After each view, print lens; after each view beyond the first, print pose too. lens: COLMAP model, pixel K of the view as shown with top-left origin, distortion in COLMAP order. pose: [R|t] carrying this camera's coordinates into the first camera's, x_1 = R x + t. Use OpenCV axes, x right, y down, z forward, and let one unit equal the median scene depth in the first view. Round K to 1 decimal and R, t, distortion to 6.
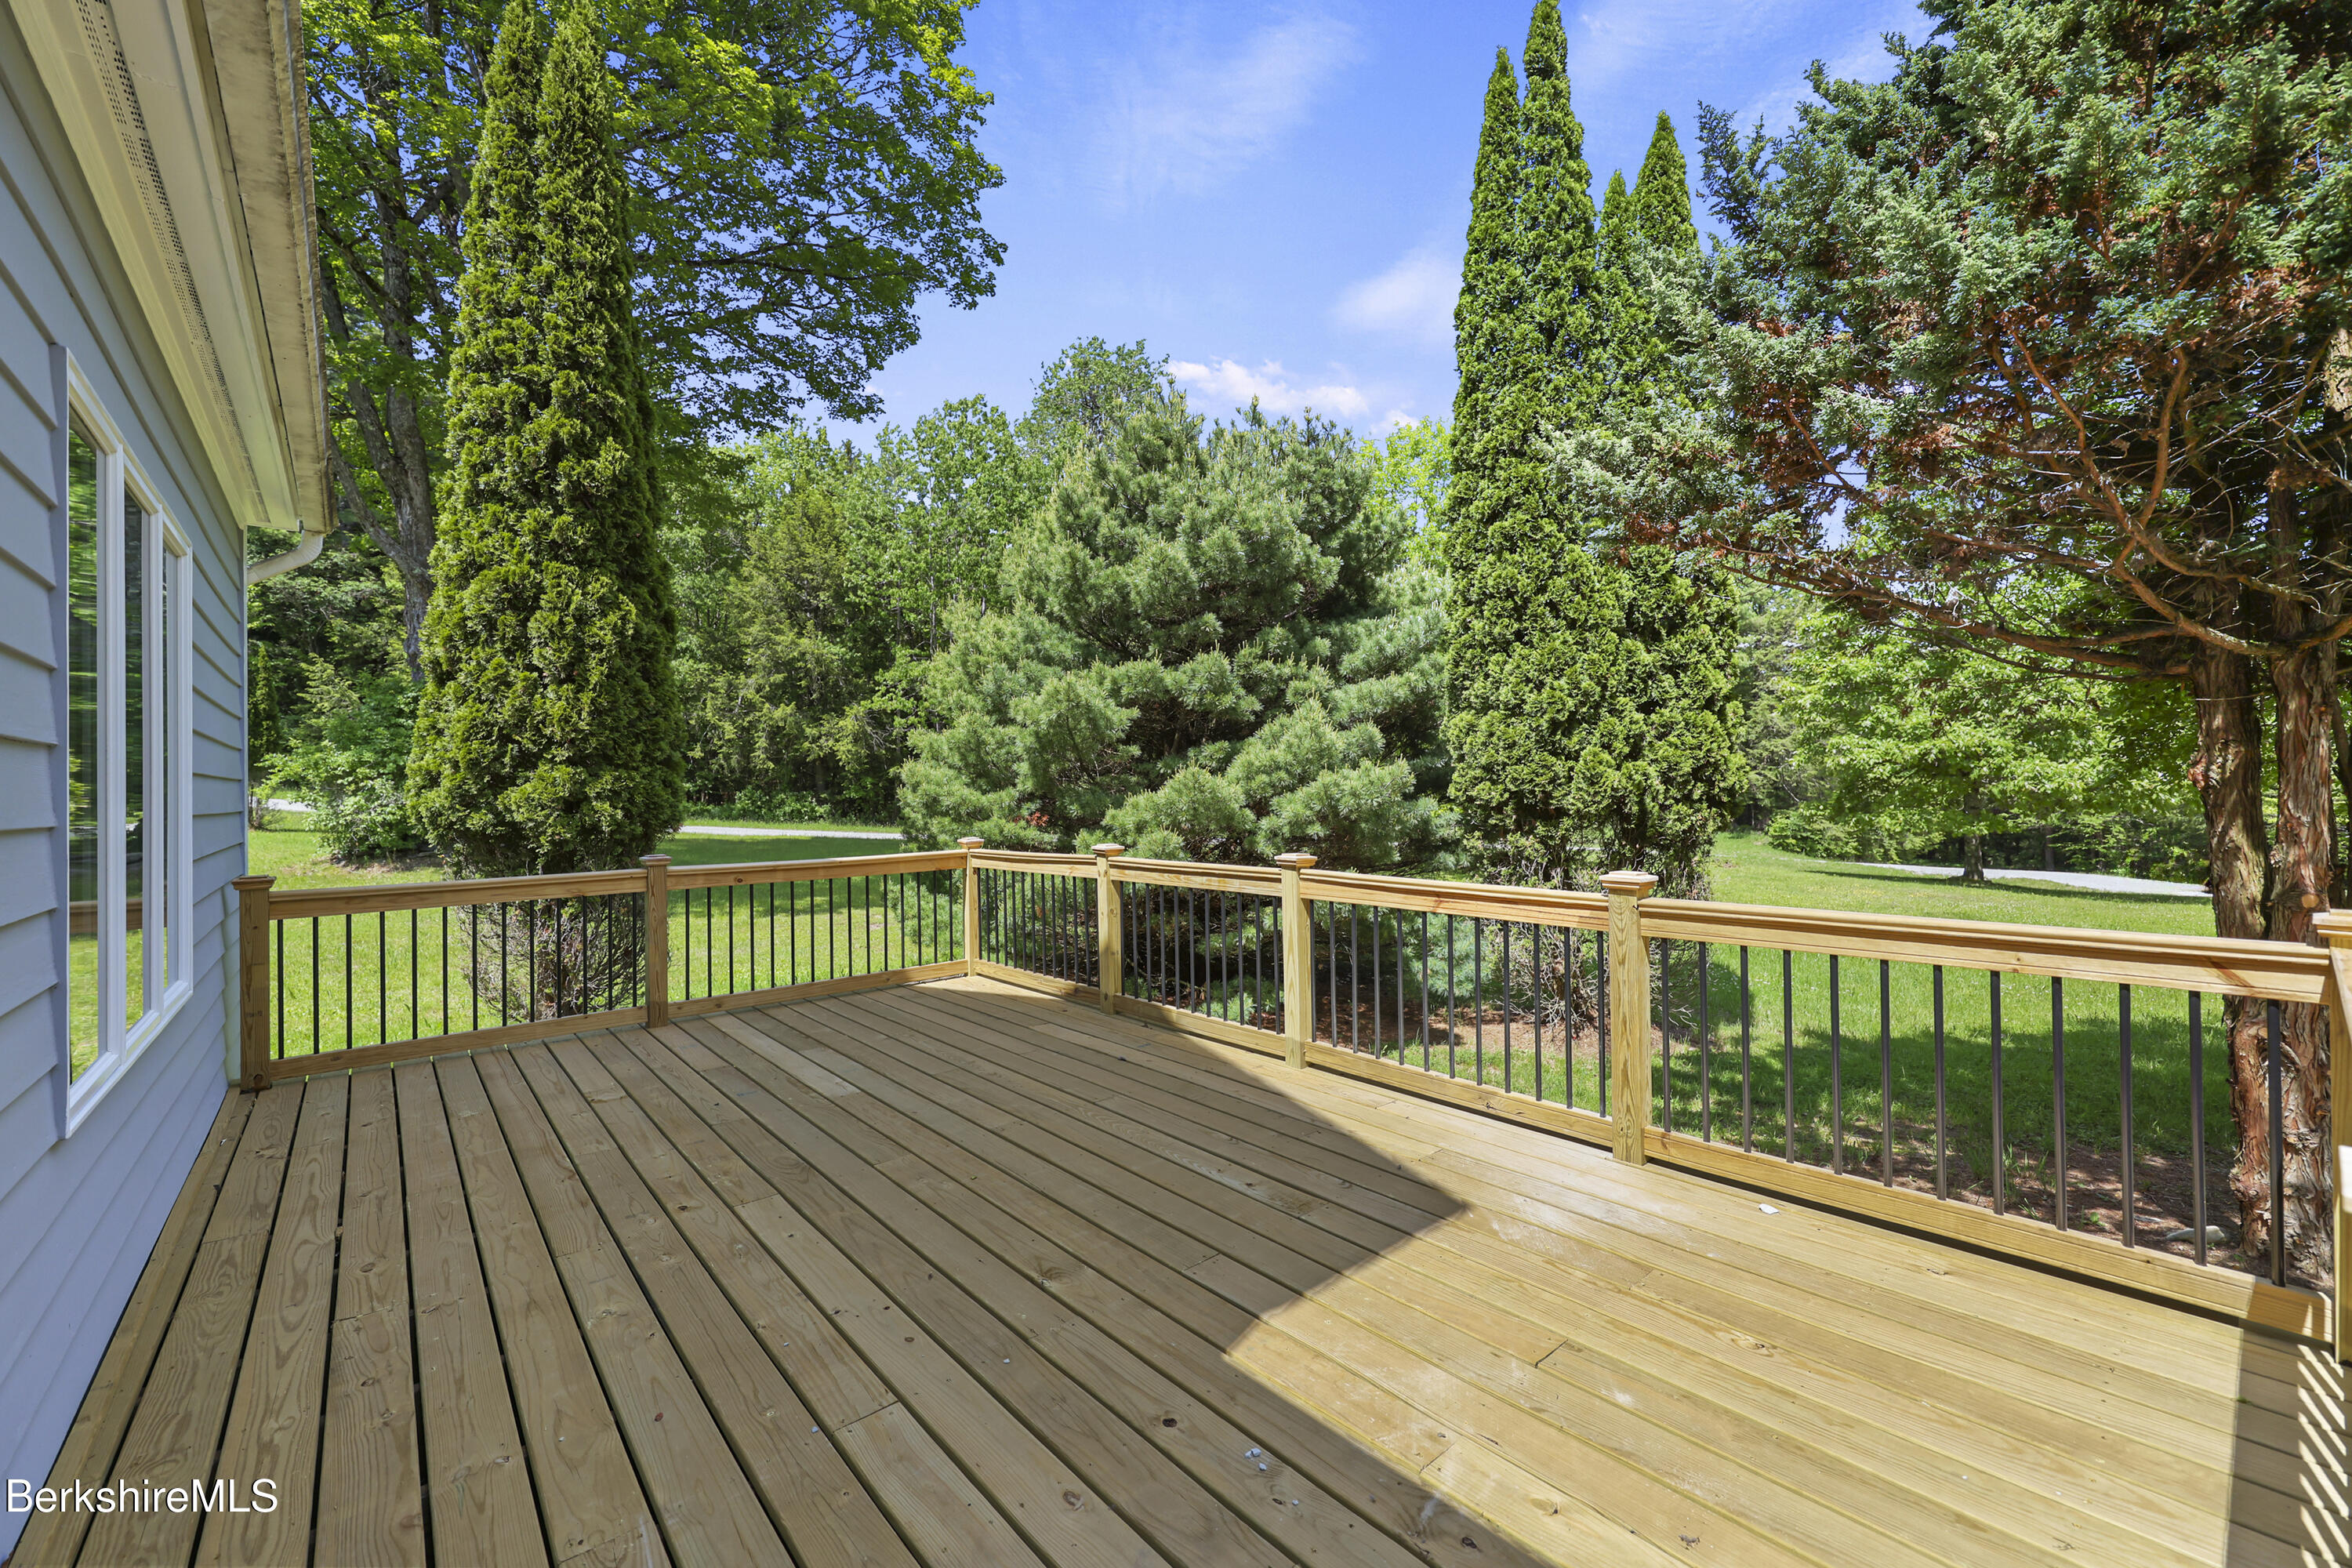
lens RADIAL K [[942.8, 0, 1181.6], [0, 942.8, 779.5], [0, 0, 1]] dist [-0.000215, 0.000088]
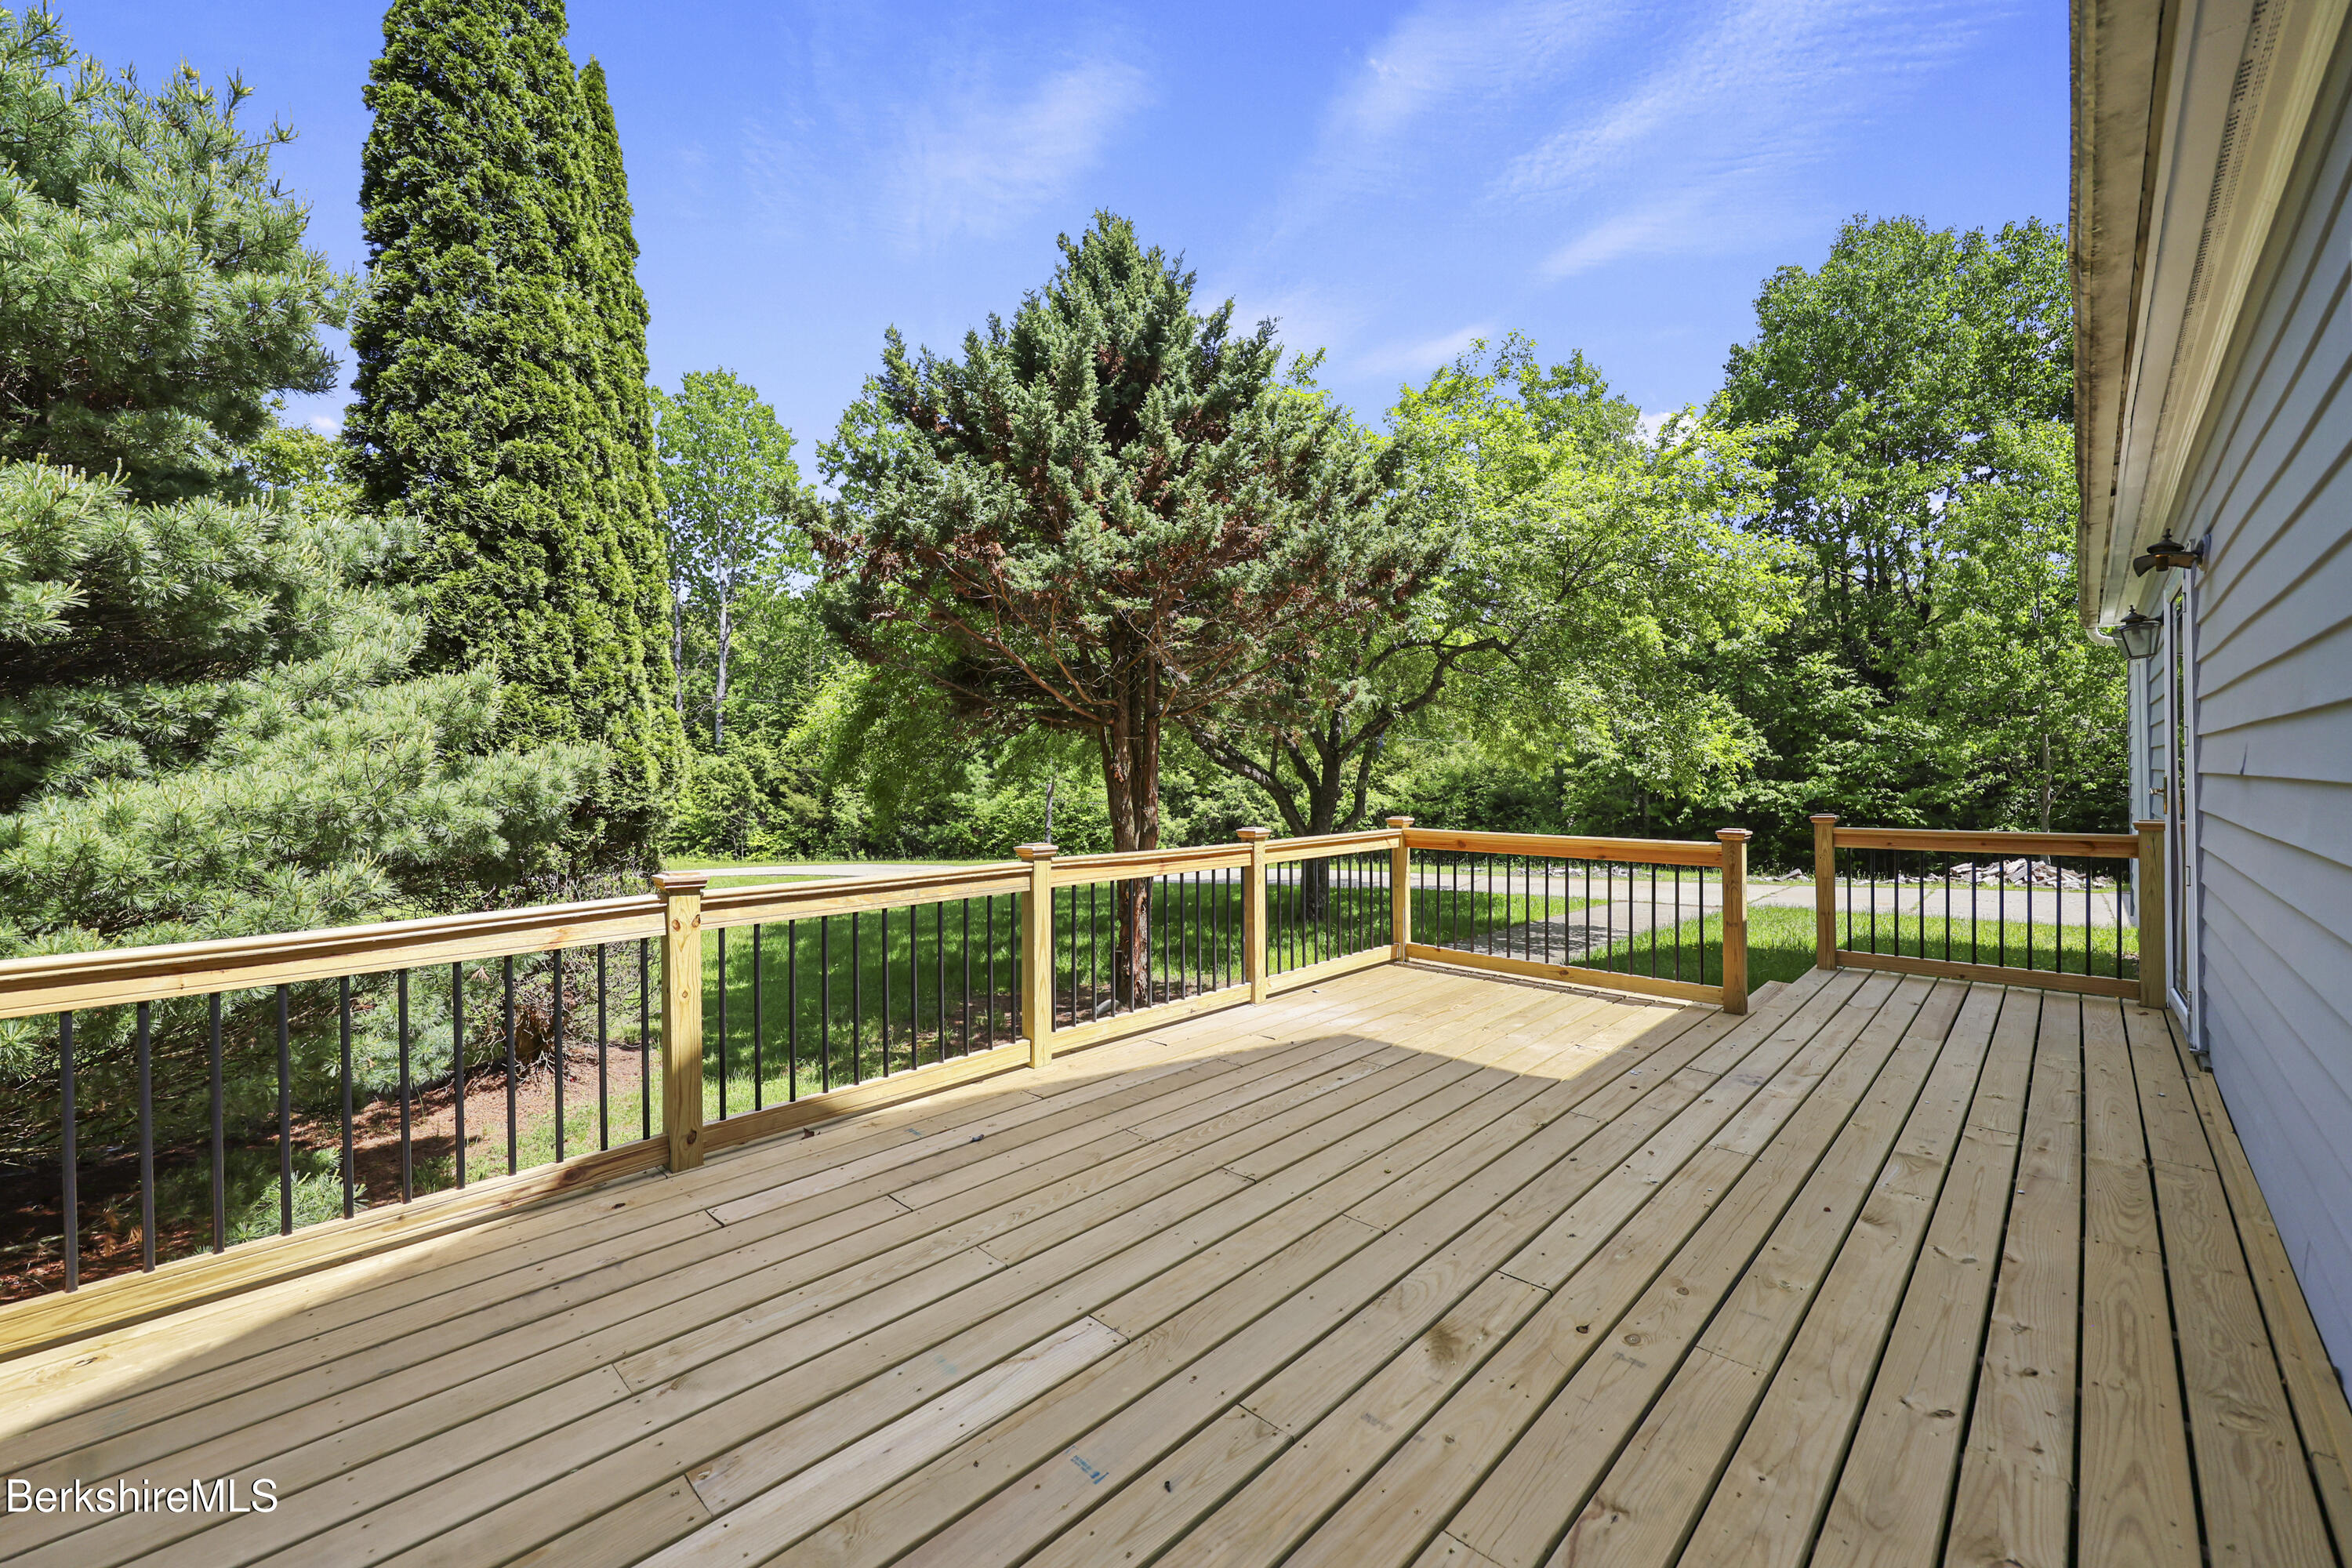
lens RADIAL K [[942.8, 0, 1181.6], [0, 942.8, 779.5], [0, 0, 1]] dist [-0.000215, 0.000088]
pose [[-0.089677, 0.008381, 0.995936, -0.996491], [0.000126, 0.999965, -0.008404, 0.025207], [-0.995971, -0.000628, -0.089675, 1.107729]]
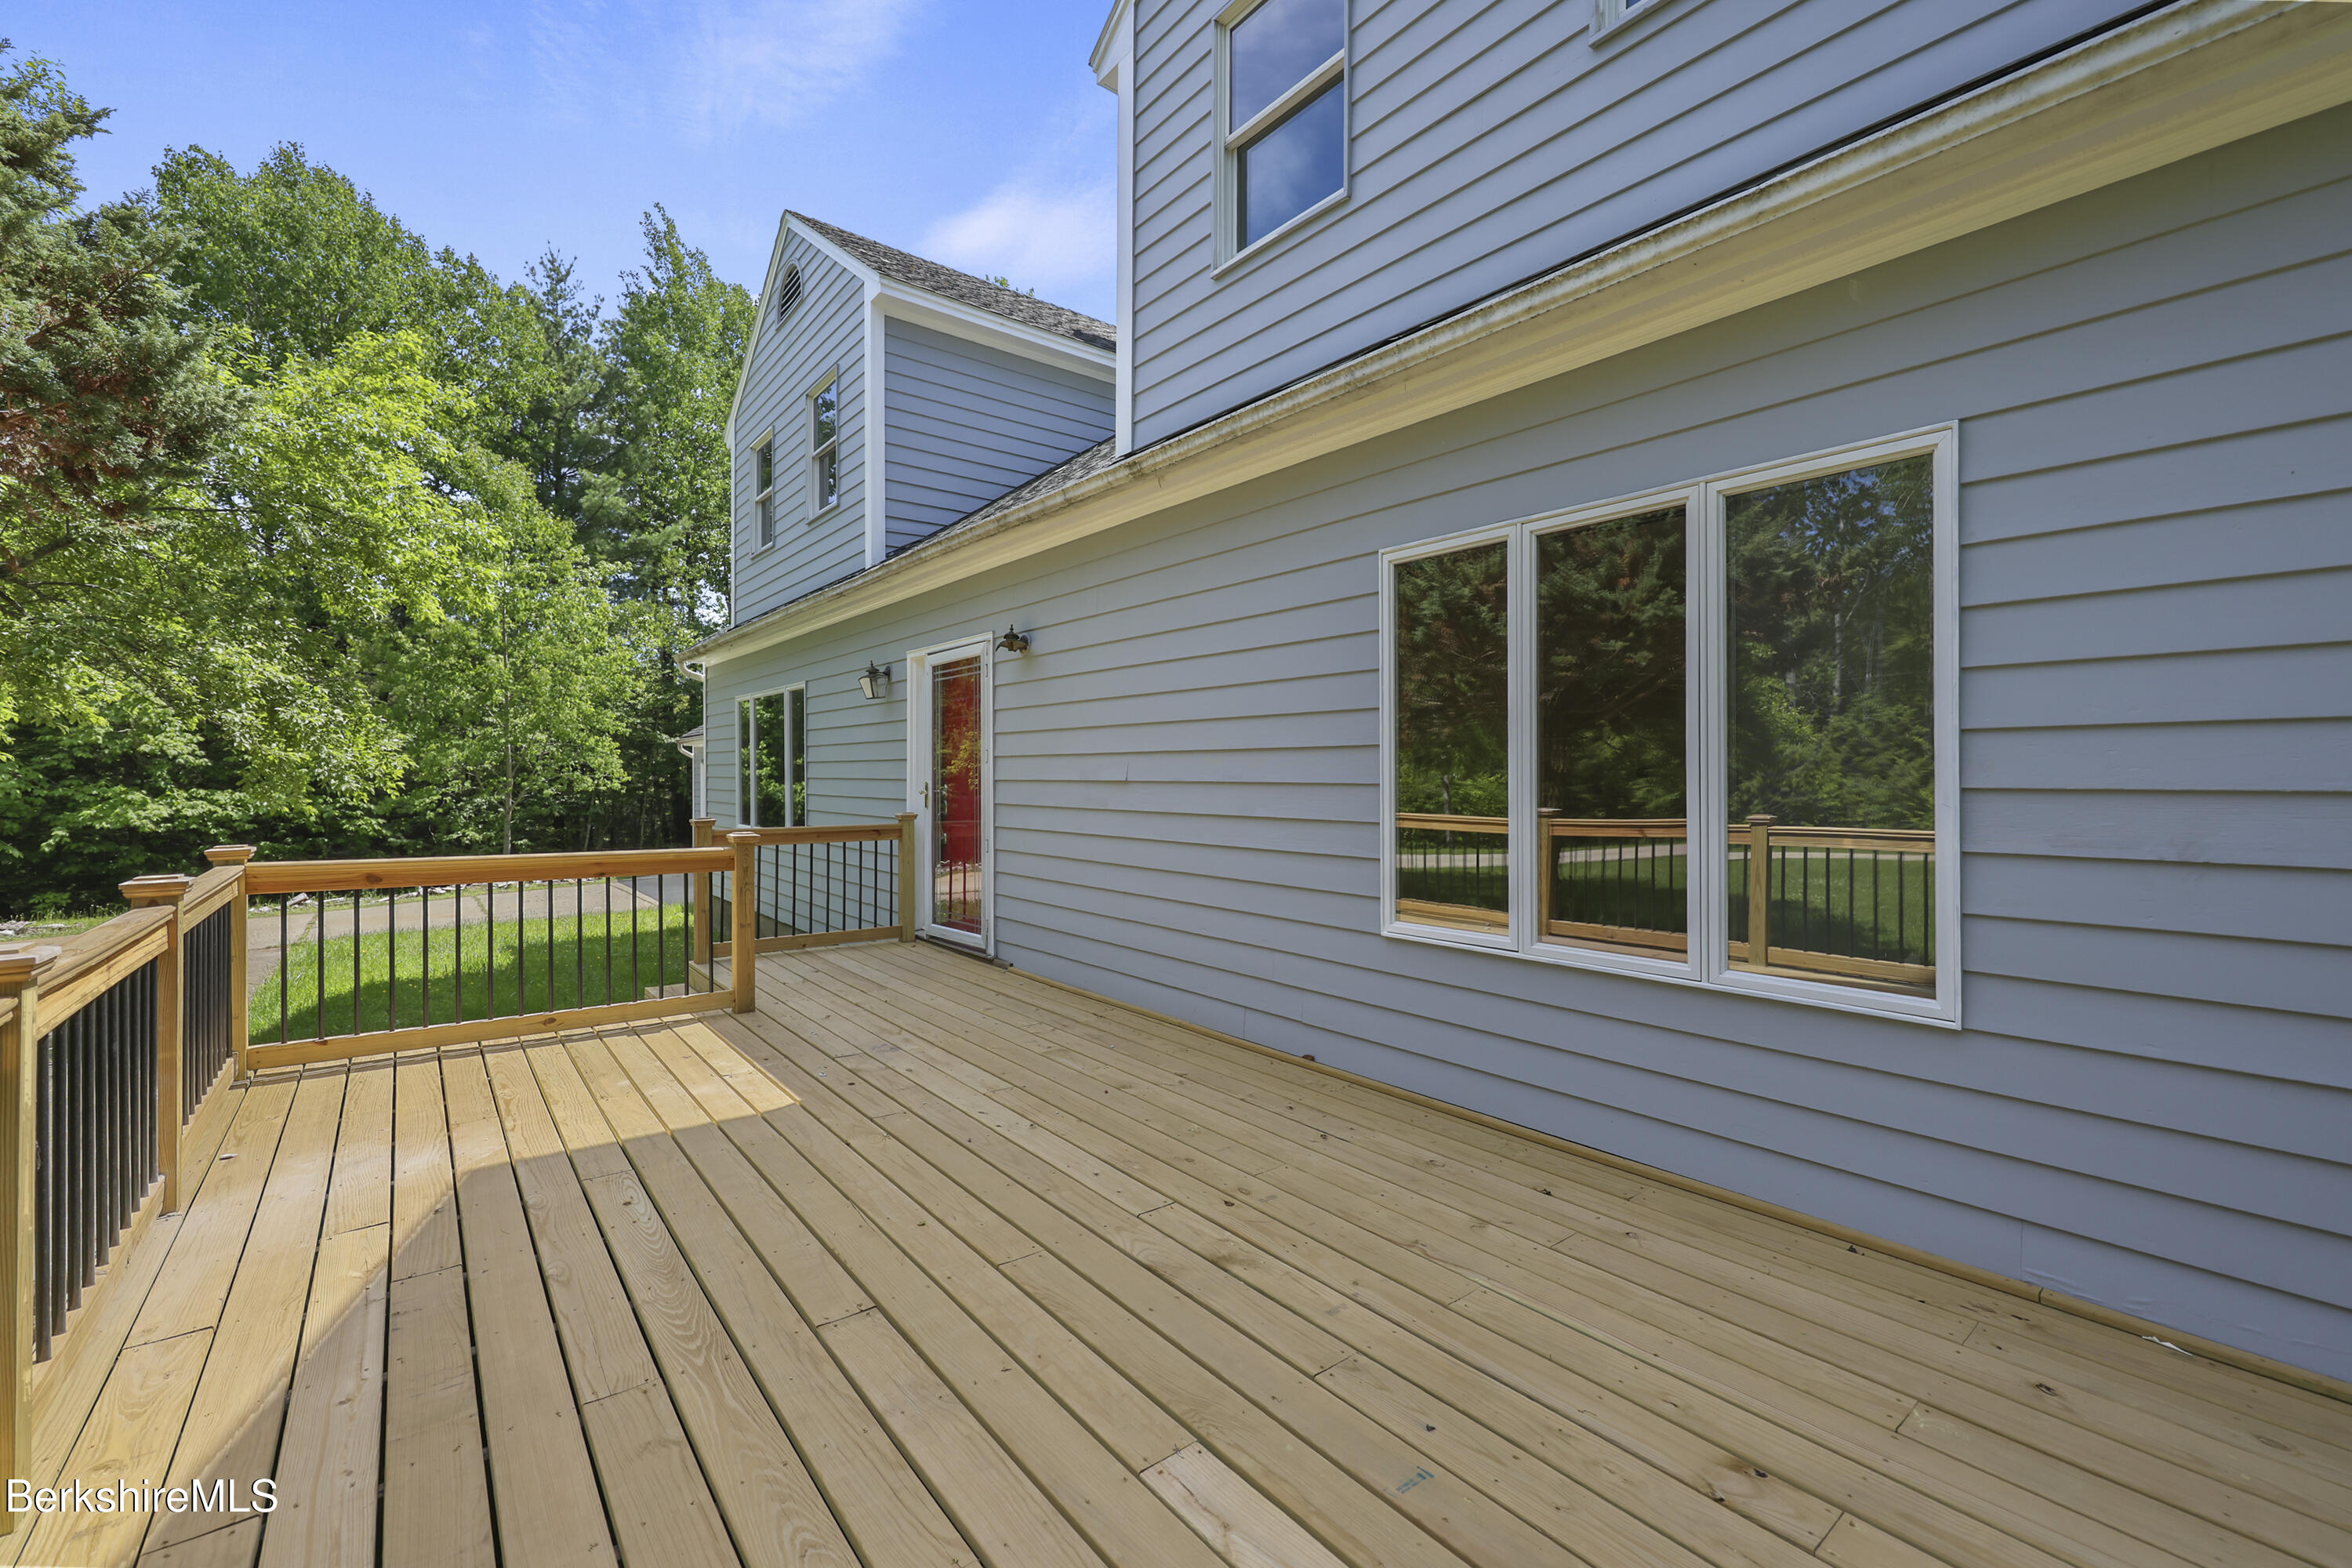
lens RADIAL K [[985.4, 0, 1167.0], [0, 985.4, 781.1], [0, 0, 1]] dist [-0.000263, 0.000061]
pose [[-0.998791, 0.013022, 0.047406, -0.418306], [0.012809, 0.999907, -0.004780, 0.025546], [-0.047464, -0.004167, -0.998864, 1.606575]]
